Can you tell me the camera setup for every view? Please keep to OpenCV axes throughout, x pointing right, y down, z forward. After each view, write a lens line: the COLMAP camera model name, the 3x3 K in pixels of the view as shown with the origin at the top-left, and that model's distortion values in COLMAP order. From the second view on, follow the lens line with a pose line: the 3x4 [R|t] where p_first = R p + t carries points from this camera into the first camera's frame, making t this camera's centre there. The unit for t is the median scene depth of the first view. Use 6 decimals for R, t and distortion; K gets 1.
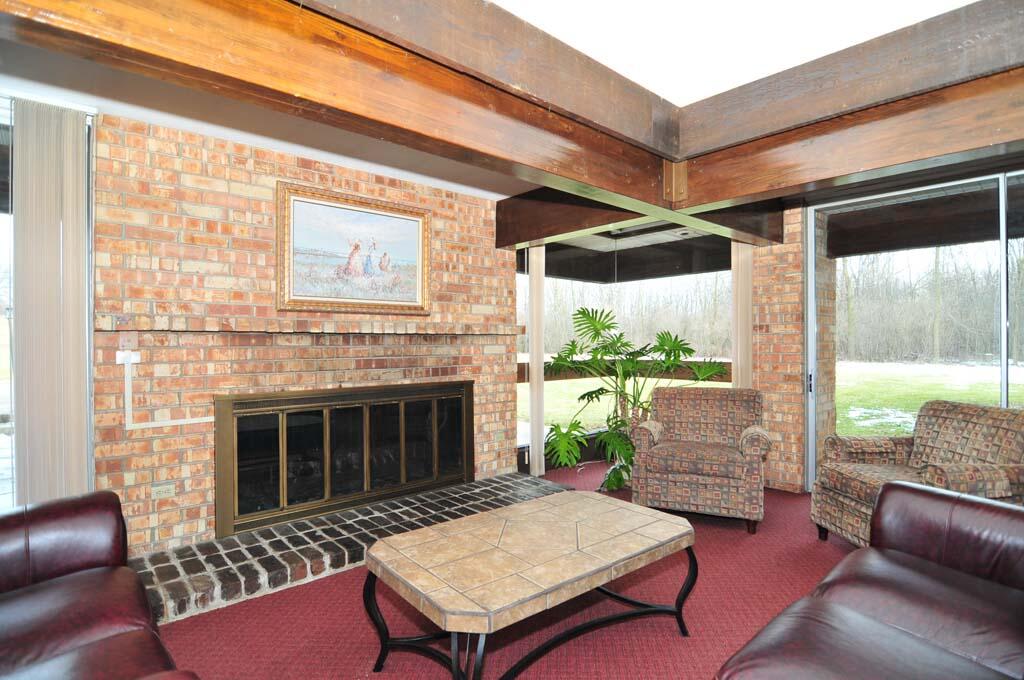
lens RADIAL K [[512.0, 0, 513.5], [0, 512.0, 341.2], [0, 0, 1]] dist [-0.014915, -0.000529]
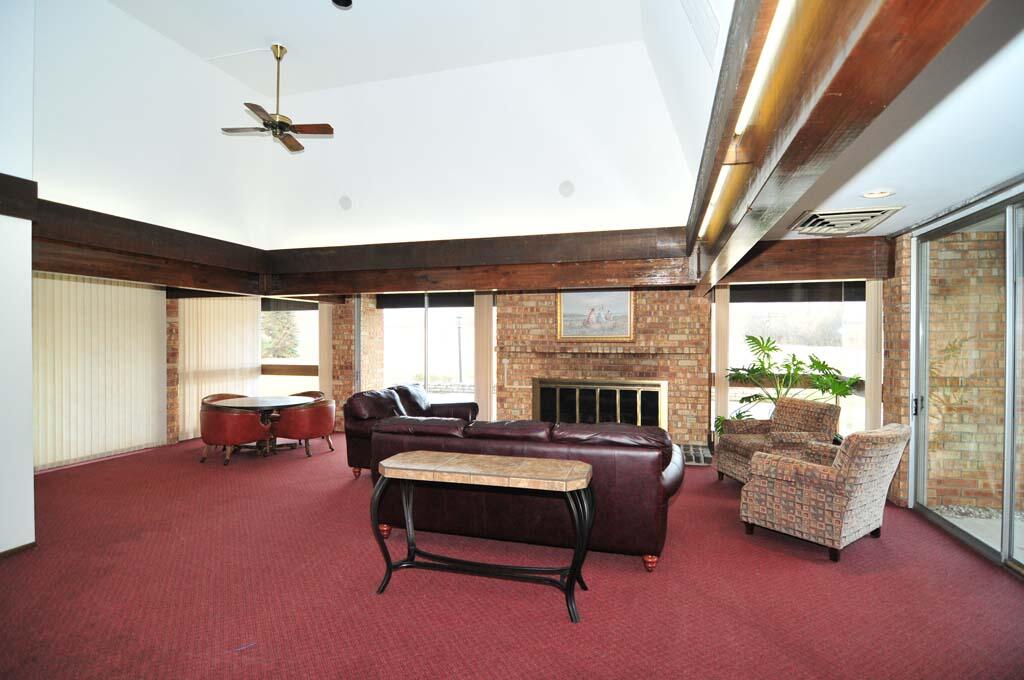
lens RADIAL K [[512.0, 0, 520.3], [0, 512.0, 339.1], [0, 0, 1]] dist [-0.014915, -0.000529]
pose [[0.532103, 0.005137, -0.846664, 1.243512], [-0.001149, 0.999985, 0.005345, -0.078817], [0.846679, -0.001871, 0.532101, -0.312986]]
